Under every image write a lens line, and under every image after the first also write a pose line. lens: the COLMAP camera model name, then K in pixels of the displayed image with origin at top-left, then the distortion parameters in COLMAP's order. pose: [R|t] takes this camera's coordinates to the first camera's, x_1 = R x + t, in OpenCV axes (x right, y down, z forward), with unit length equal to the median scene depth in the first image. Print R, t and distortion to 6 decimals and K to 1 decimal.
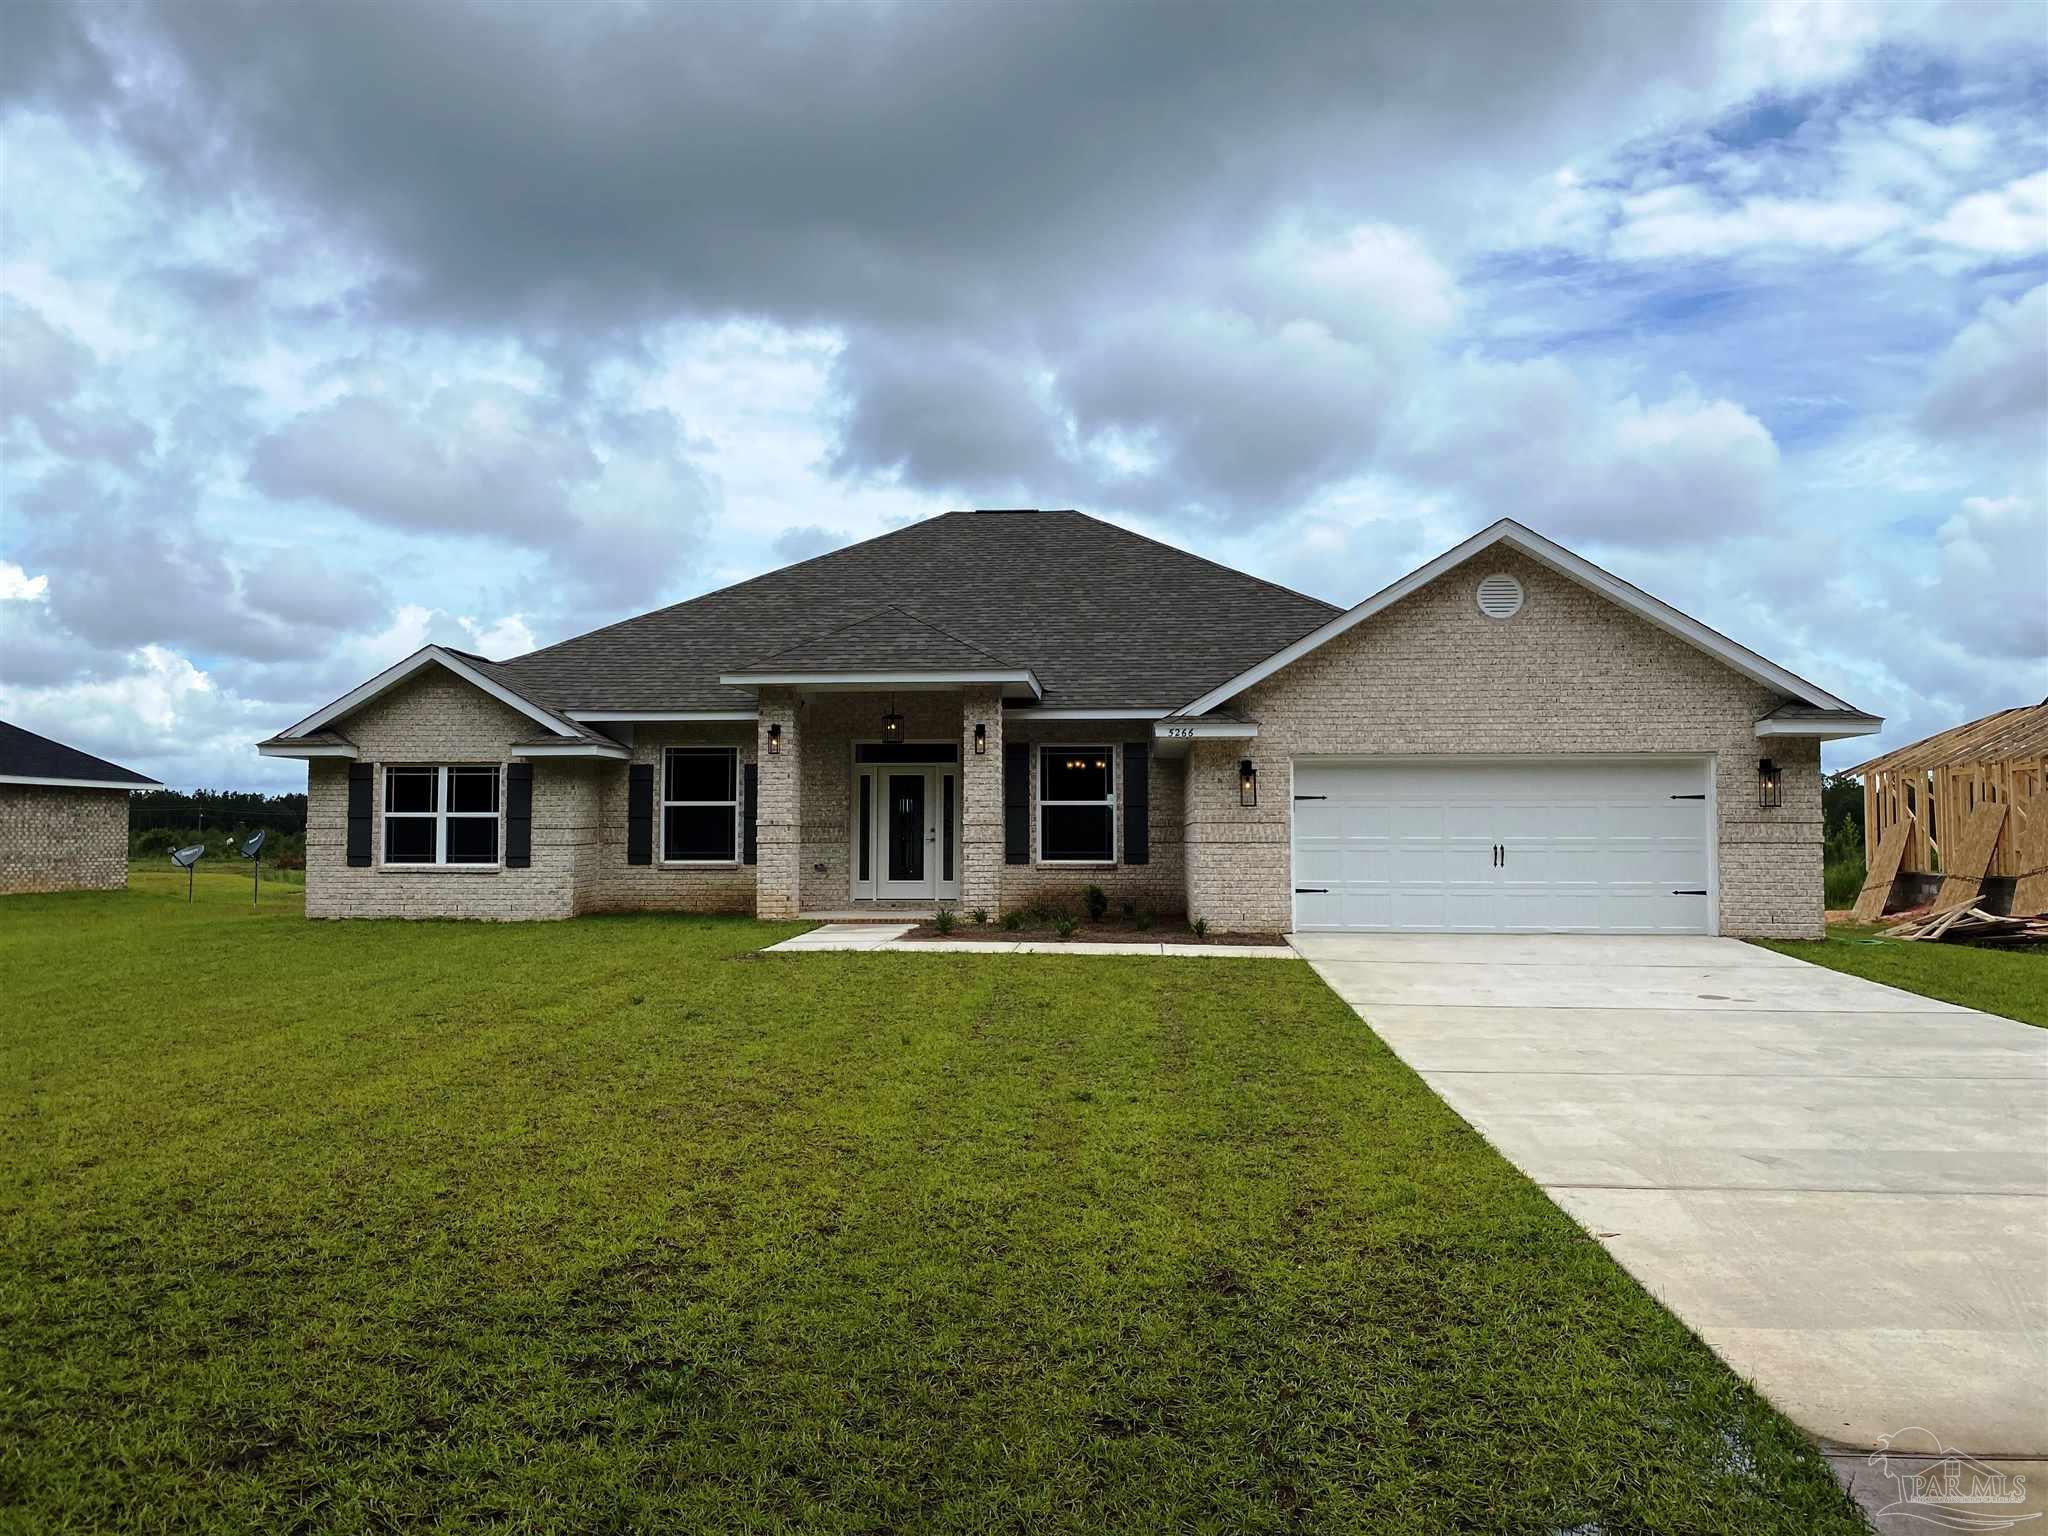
lens RADIAL K [[1570.3, 0, 1026.4], [0, 1570.3, 769.3], [0, 0, 1]] dist [0.008764, -0.022922]
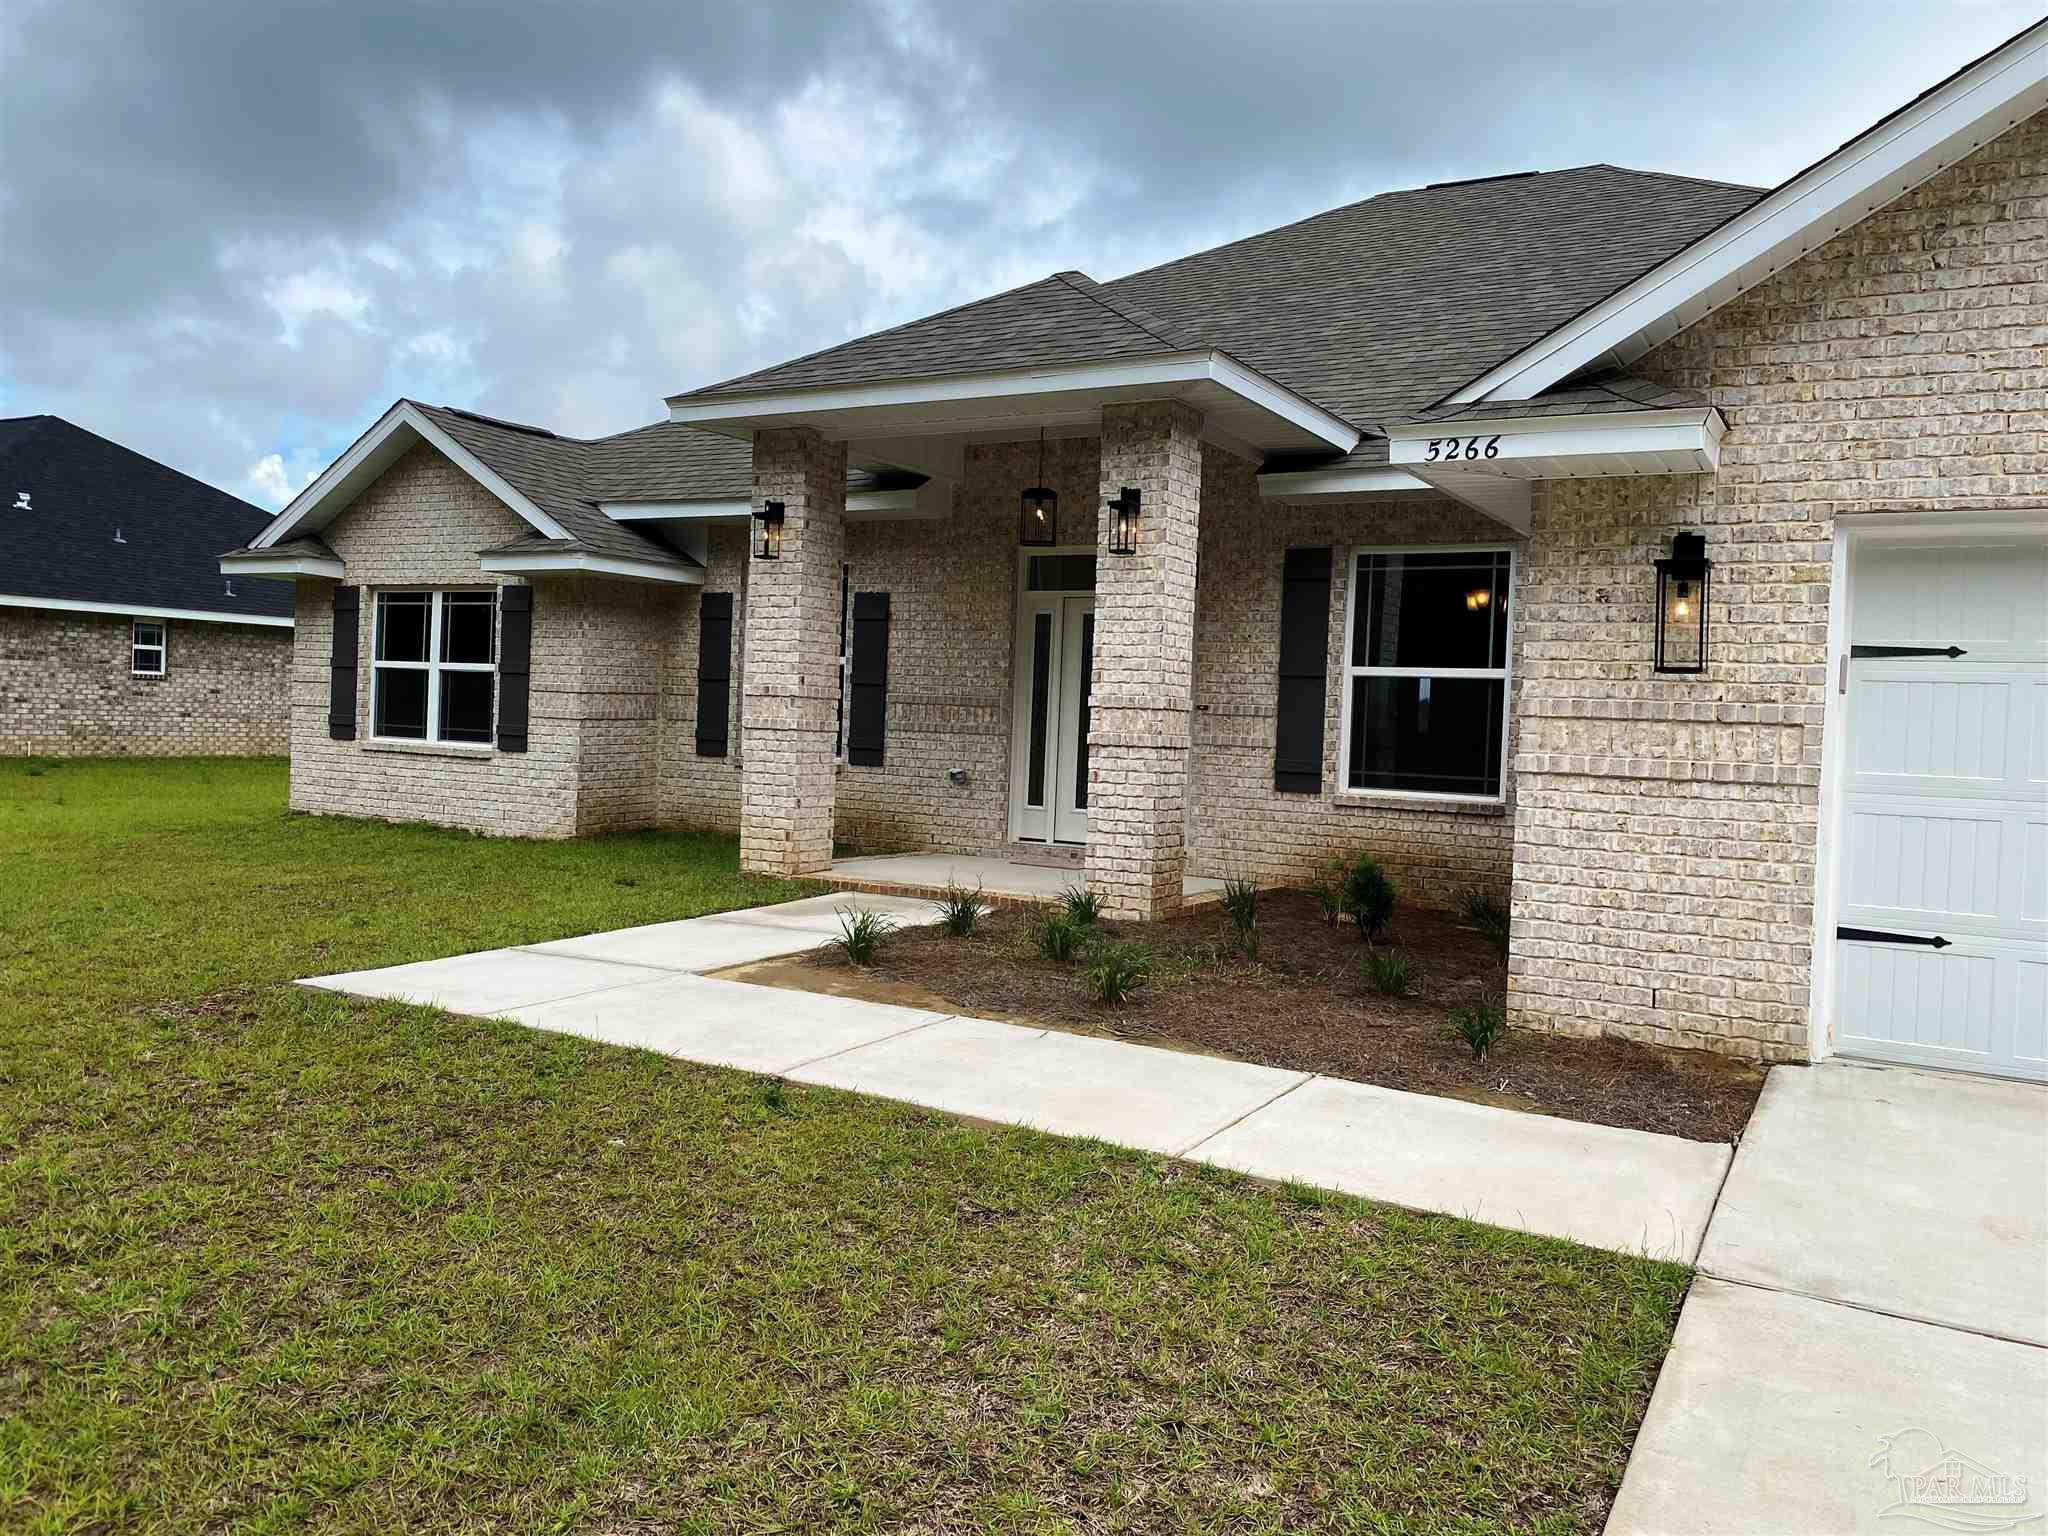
lens RADIAL K [[1570.3, 0, 1021.4], [0, 1570.3, 751.0], [0, 0, 1]] dist [0.008764, -0.022922]
pose [[0.907076, 0.047017, -0.418333, 0.123435], [-0.023417, 0.997840, 0.061372, 0.018522], [0.420315, -0.045873, 0.906218, 0.511475]]
